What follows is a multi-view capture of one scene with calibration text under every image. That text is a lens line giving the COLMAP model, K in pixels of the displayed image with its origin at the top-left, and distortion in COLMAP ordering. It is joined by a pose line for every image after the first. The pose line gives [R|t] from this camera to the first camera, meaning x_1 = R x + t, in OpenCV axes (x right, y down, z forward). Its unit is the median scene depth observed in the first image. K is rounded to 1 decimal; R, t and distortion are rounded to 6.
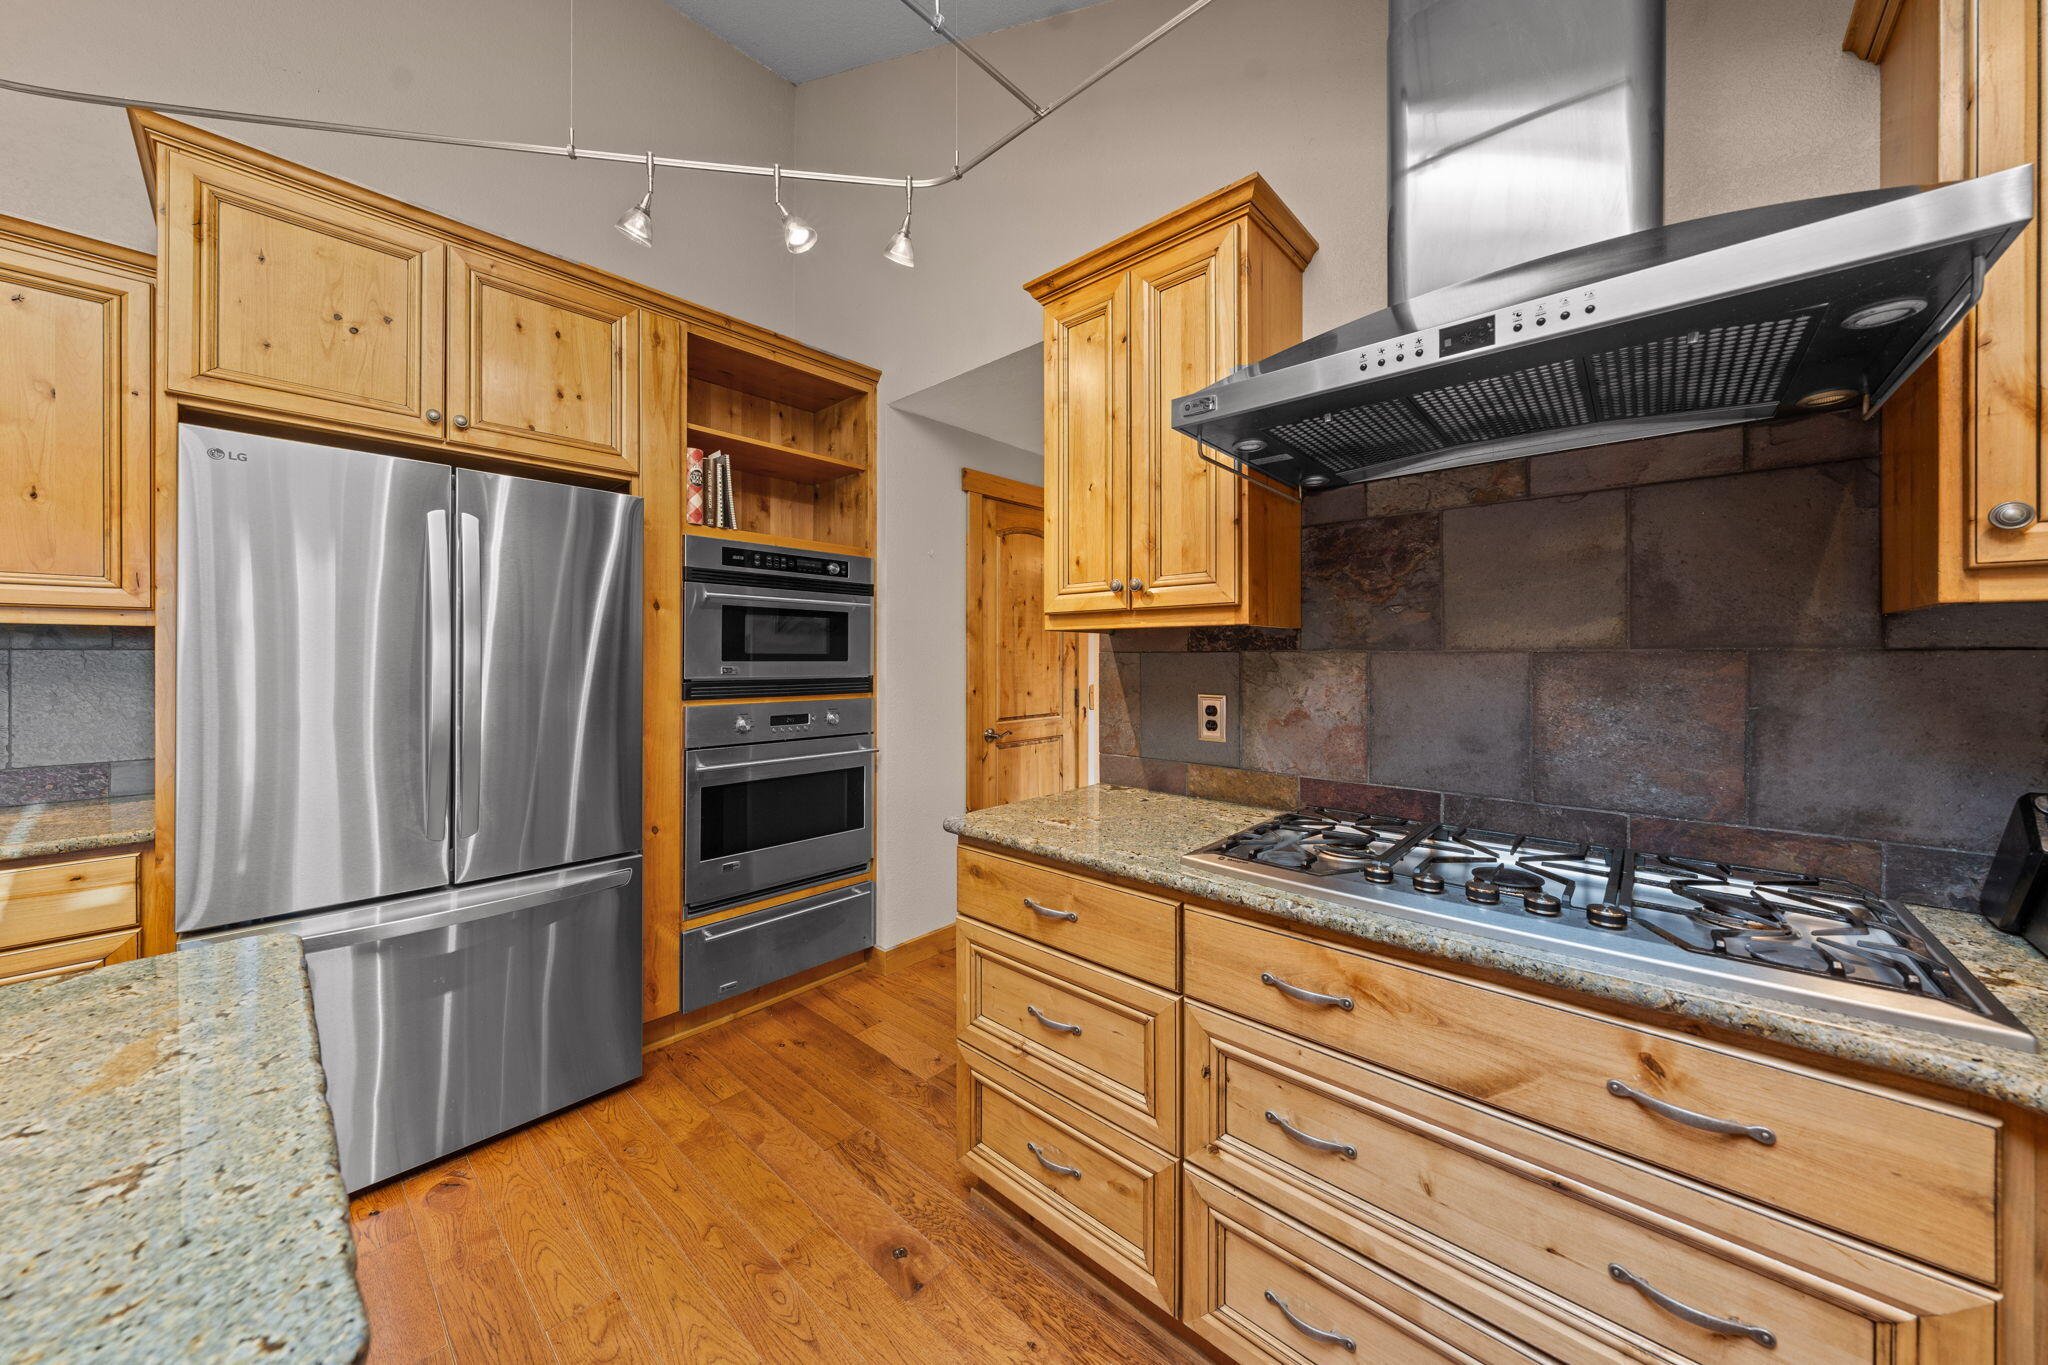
lens RADIAL K [[703.4, 0, 1013.3], [0, 703.4, 654.6], [0, 0, 1]] dist [-0.000432, -0.000110]
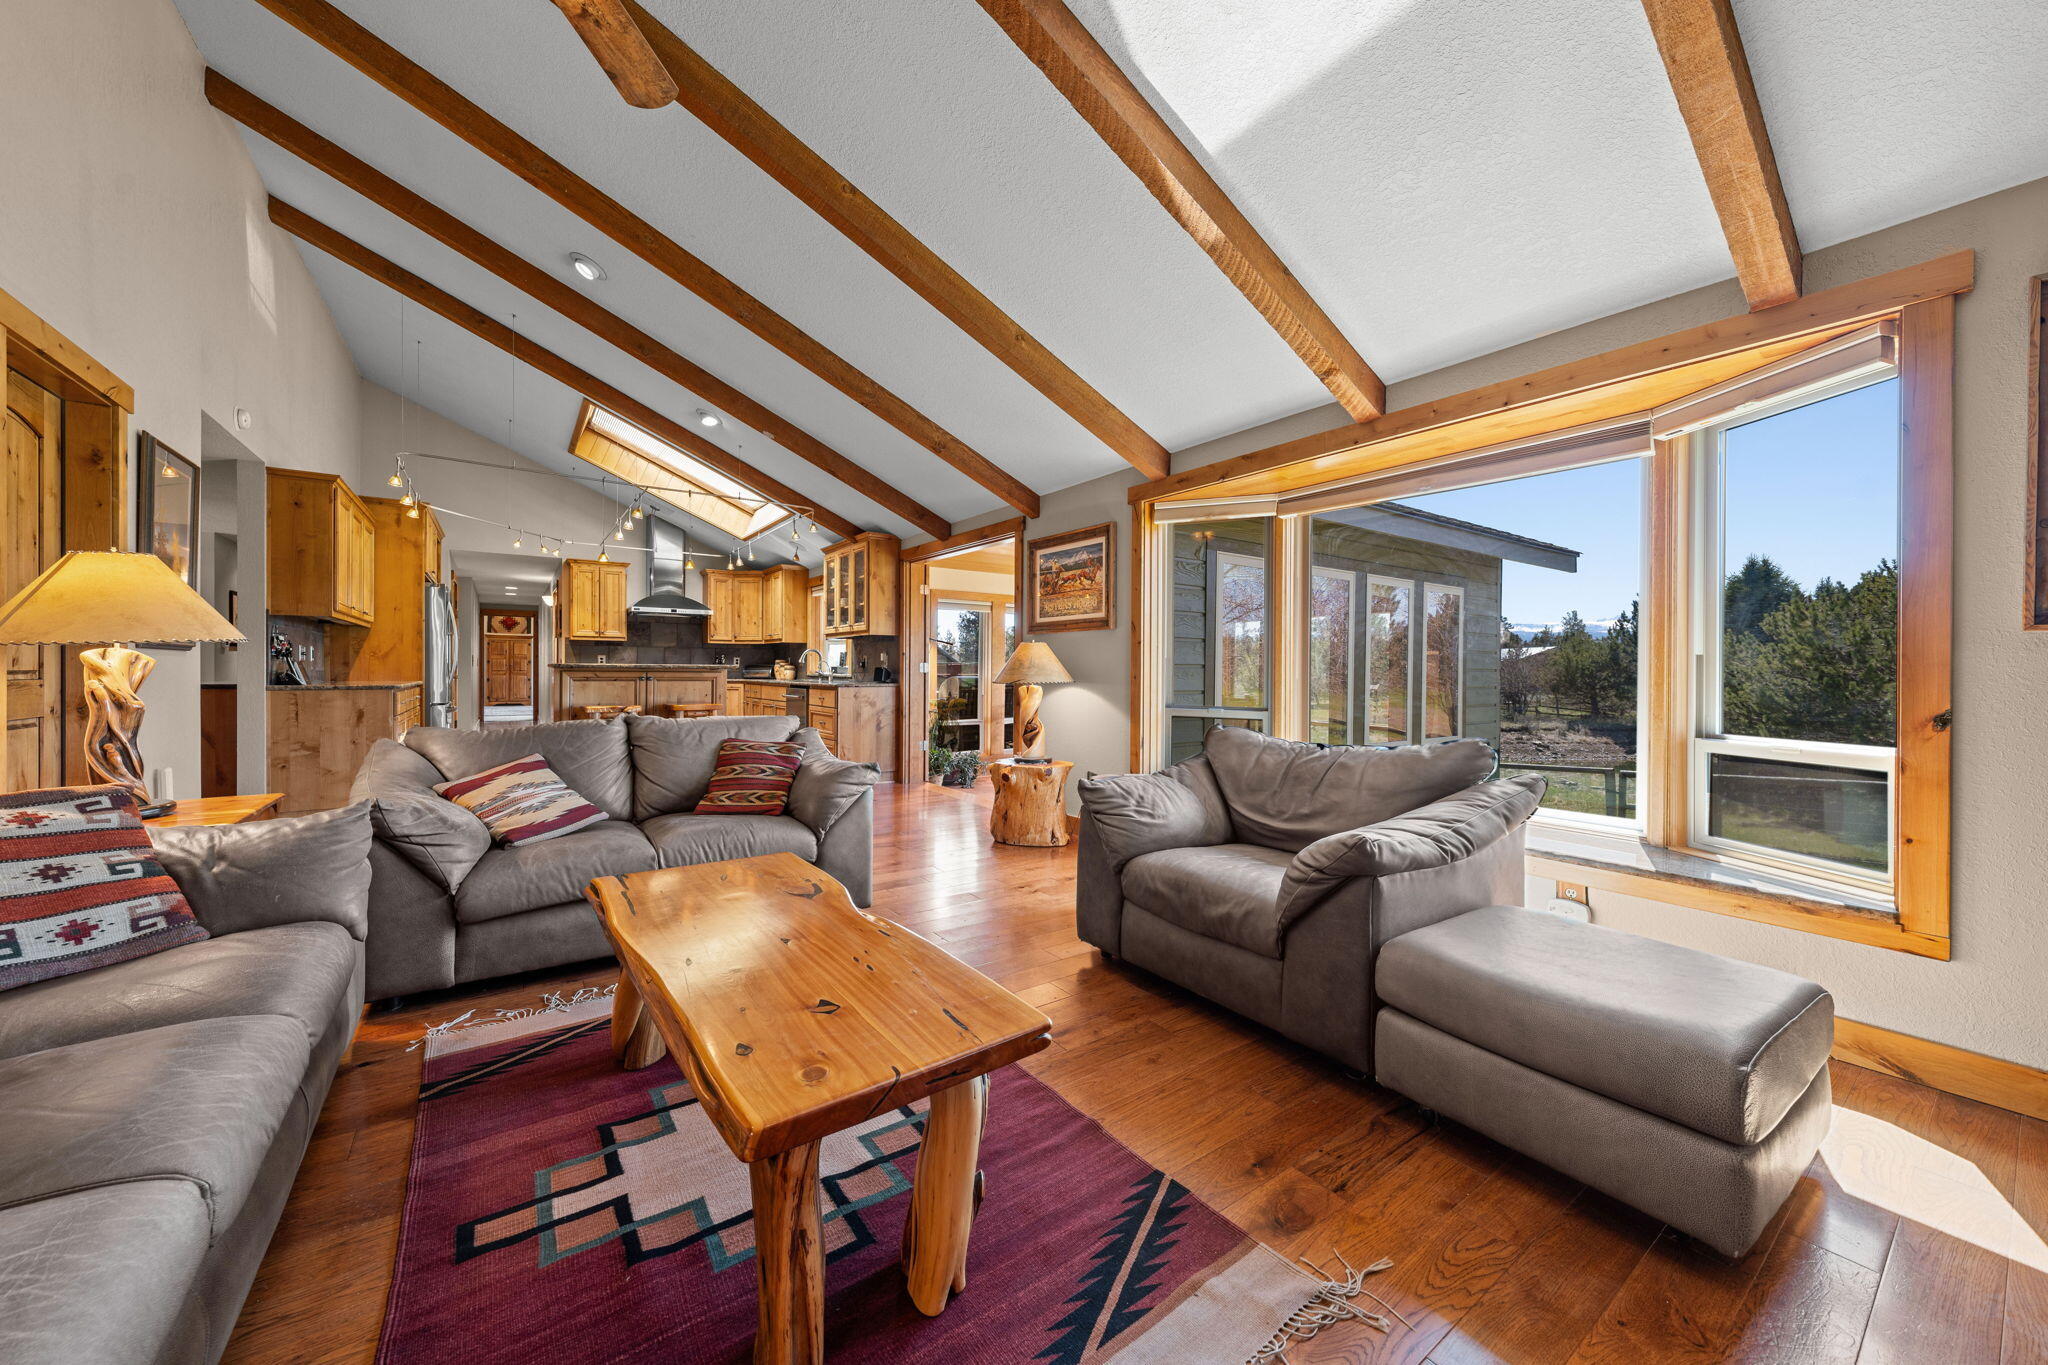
lens RADIAL K [[736.7, 0, 1027.0], [0, 736.7, 673.2], [0, 0, 1]] dist [-0.000906, 0.000034]
pose [[0.204460, -0.005516, 0.978859, -4.667259], [-0.012403, 0.999889, 0.008225, 0.122295], [-0.978796, -0.013823, 0.204369, -3.257213]]
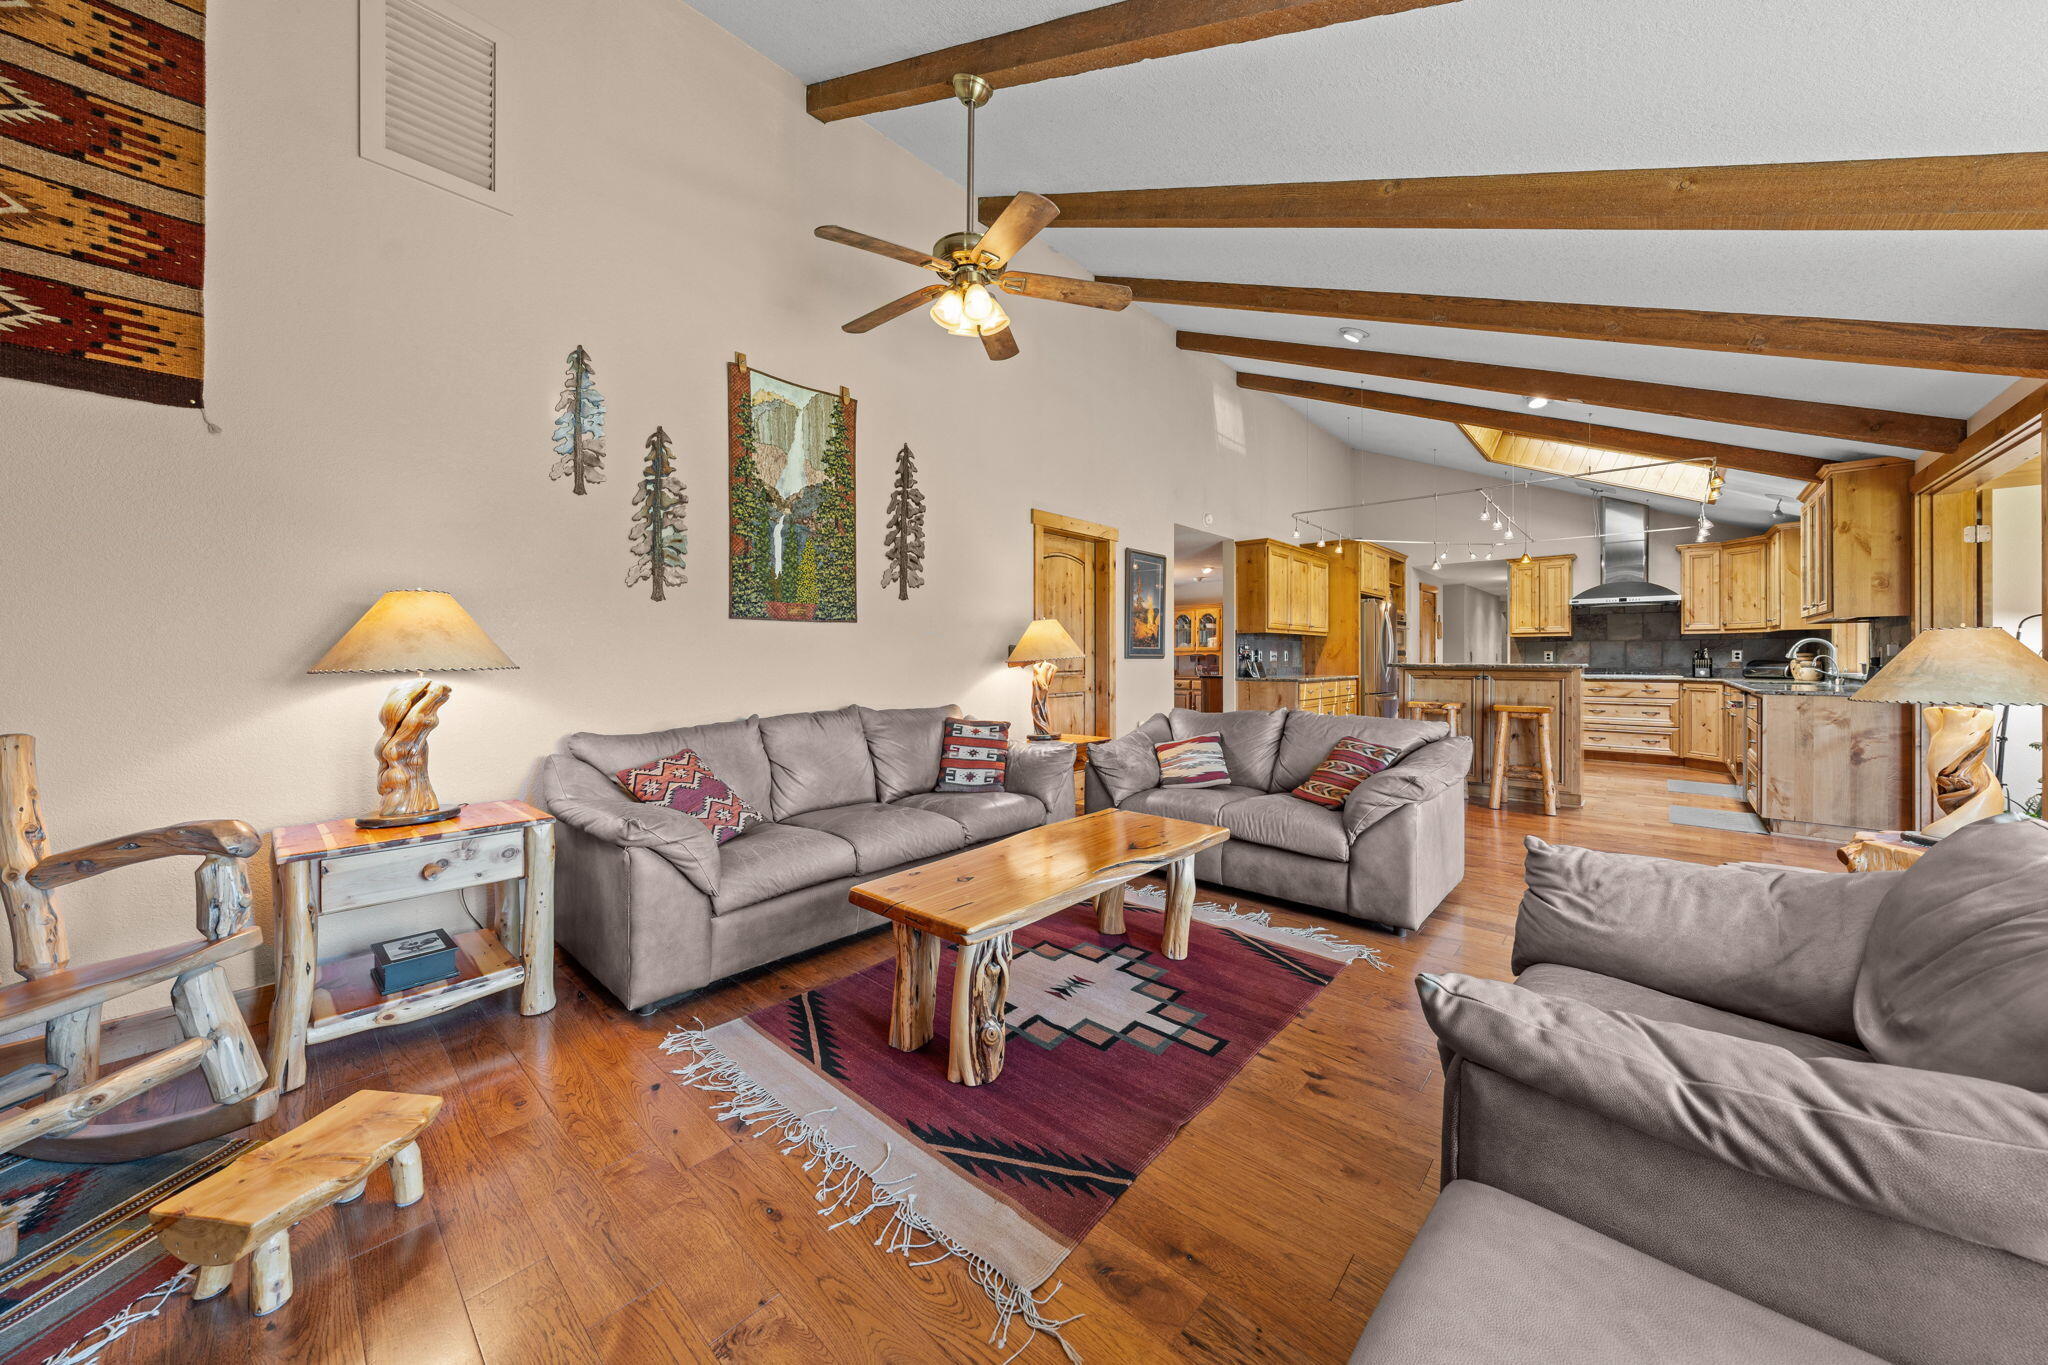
lens RADIAL K [[703.4, 0, 1013.3], [0, 703.4, 654.6], [0, 0, 1]] dist [-0.000432, -0.000110]
pose [[0.999982, -0.003184, 0.005178, -3.836641], [0.003171, 0.999992, 0.002512, 0.069651], [-0.005186, -0.002496, 0.999983, -4.212570]]
